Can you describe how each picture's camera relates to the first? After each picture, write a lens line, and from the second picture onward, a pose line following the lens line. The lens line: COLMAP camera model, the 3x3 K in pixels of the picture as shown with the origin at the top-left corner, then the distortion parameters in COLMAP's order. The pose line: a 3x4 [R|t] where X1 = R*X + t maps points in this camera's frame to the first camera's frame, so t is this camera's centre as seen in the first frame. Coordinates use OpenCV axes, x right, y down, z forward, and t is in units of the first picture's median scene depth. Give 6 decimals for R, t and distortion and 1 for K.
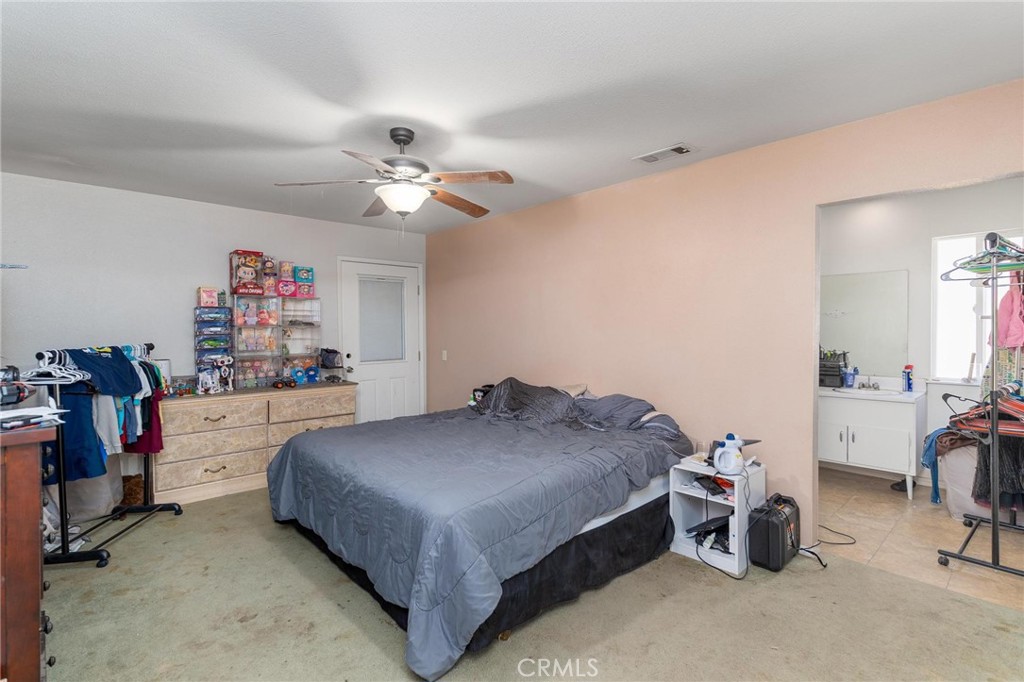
lens RADIAL K [[484.6, 0, 506.3], [0, 484.6, 334.1], [0, 0, 1]] dist [-0.007381, 0.000074]
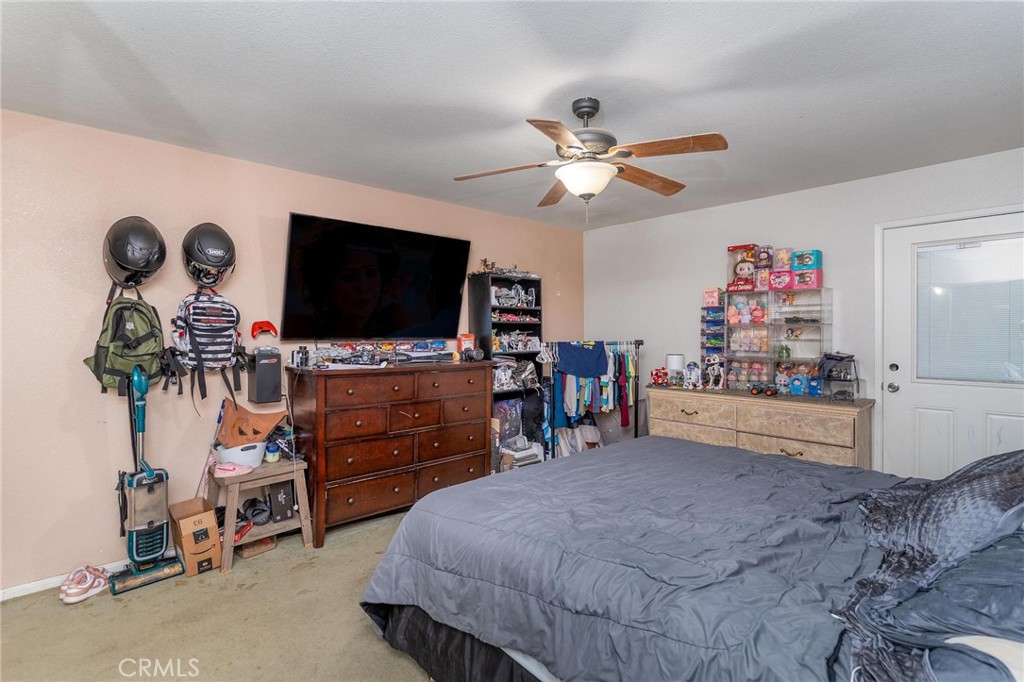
lens RADIAL K [[484.6, 0, 504.0], [0, 484.6, 338.9], [0, 0, 1]] dist [-0.007381, 0.000074]
pose [[0.006749, 0.022095, -0.999733, 0.403379], [-0.008422, 0.999722, 0.022038, -0.006225], [0.999942, 0.008271, 0.006933, 0.517193]]
